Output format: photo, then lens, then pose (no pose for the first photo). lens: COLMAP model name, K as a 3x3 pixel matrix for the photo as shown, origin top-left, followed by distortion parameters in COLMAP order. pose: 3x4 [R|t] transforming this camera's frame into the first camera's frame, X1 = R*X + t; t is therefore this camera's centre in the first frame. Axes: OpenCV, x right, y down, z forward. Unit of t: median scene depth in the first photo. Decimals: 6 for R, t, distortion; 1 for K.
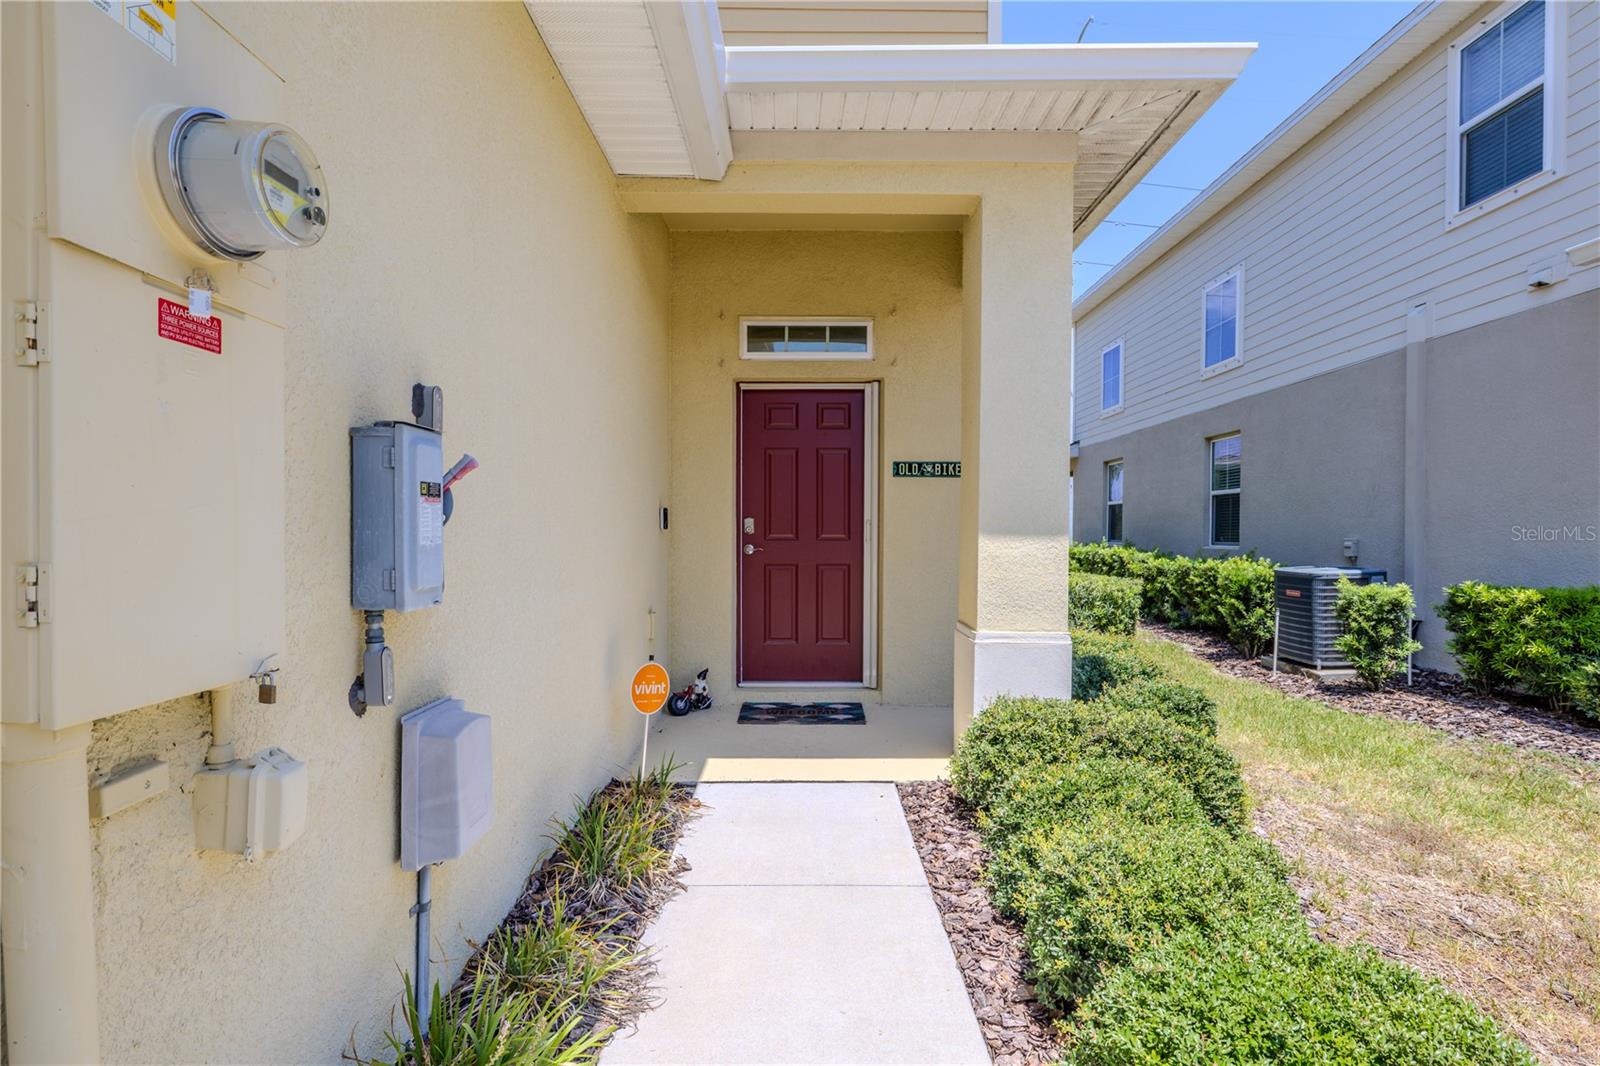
lens RADIAL K [[763.7, 0, 801.1], [0, 763.7, 536.0], [0, 0, 1]] dist [-0.003744, 0.000613]
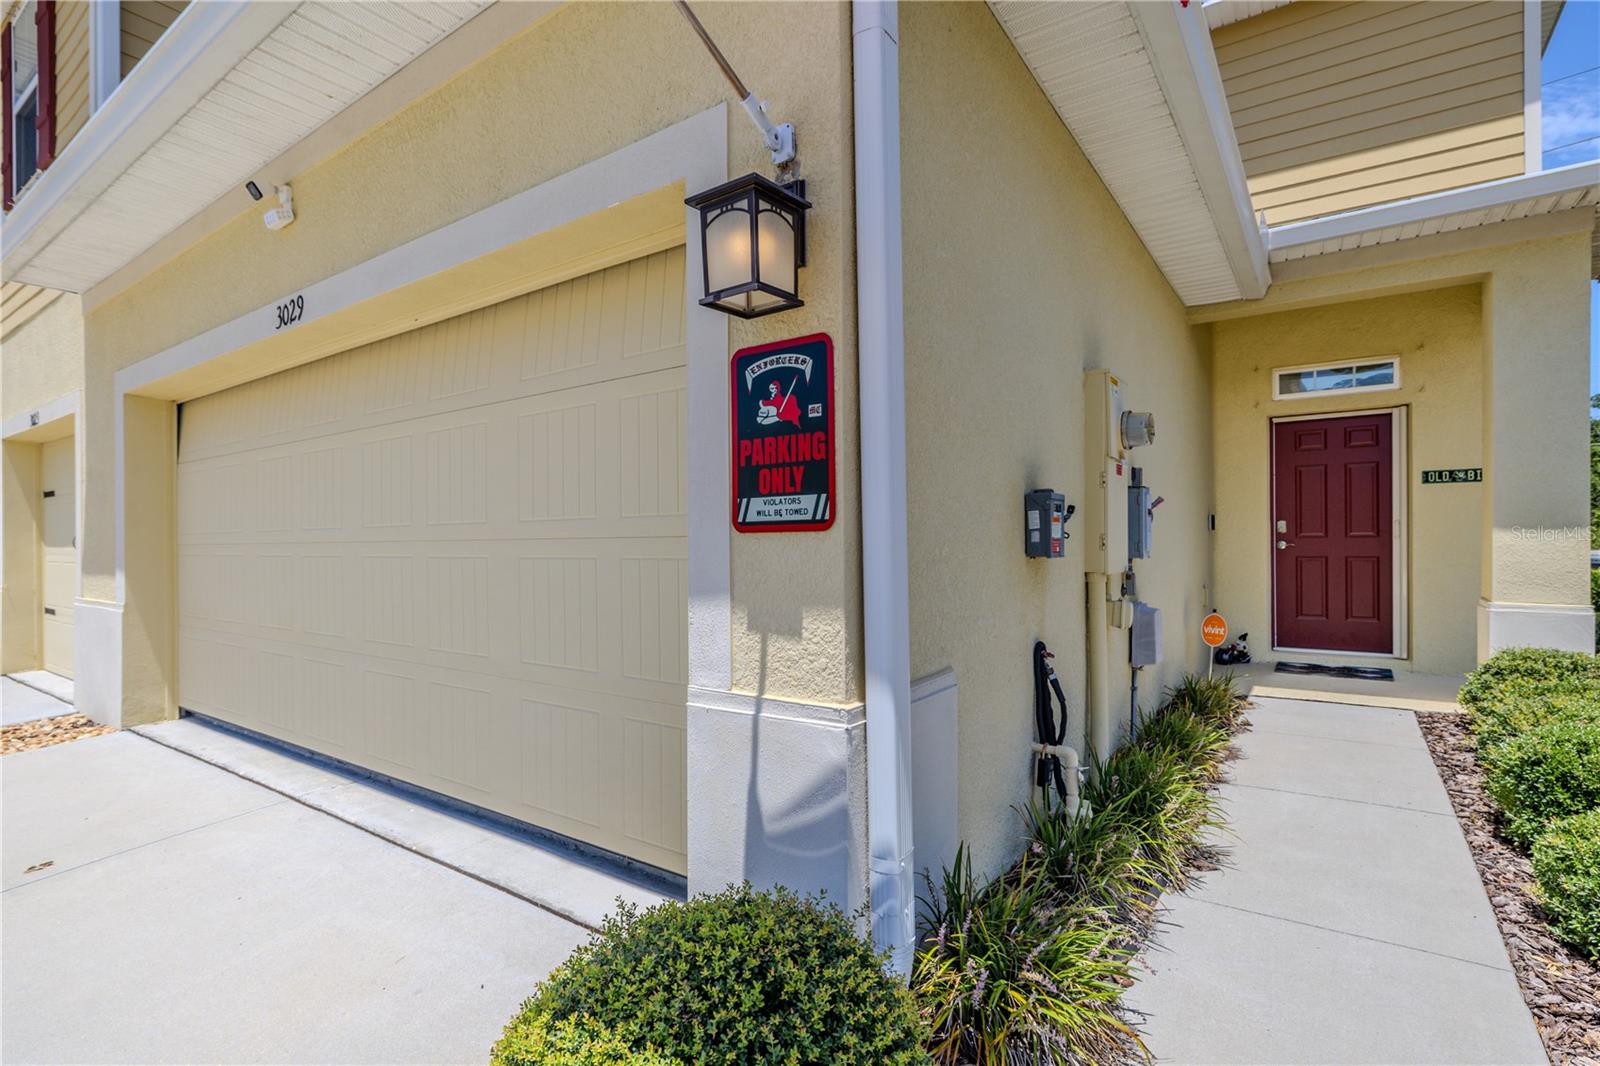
lens RADIAL K [[763.7, 0, 803.1], [0, 763.7, 541.7], [0, 0, 1]] dist [-0.003744, 0.000613]
pose [[0.820322, -0.008305, -0.571841, 0.005911], [0.006227, 0.999965, -0.005590, 0.015100], [0.571867, 0.001025, 0.820345, -0.556692]]
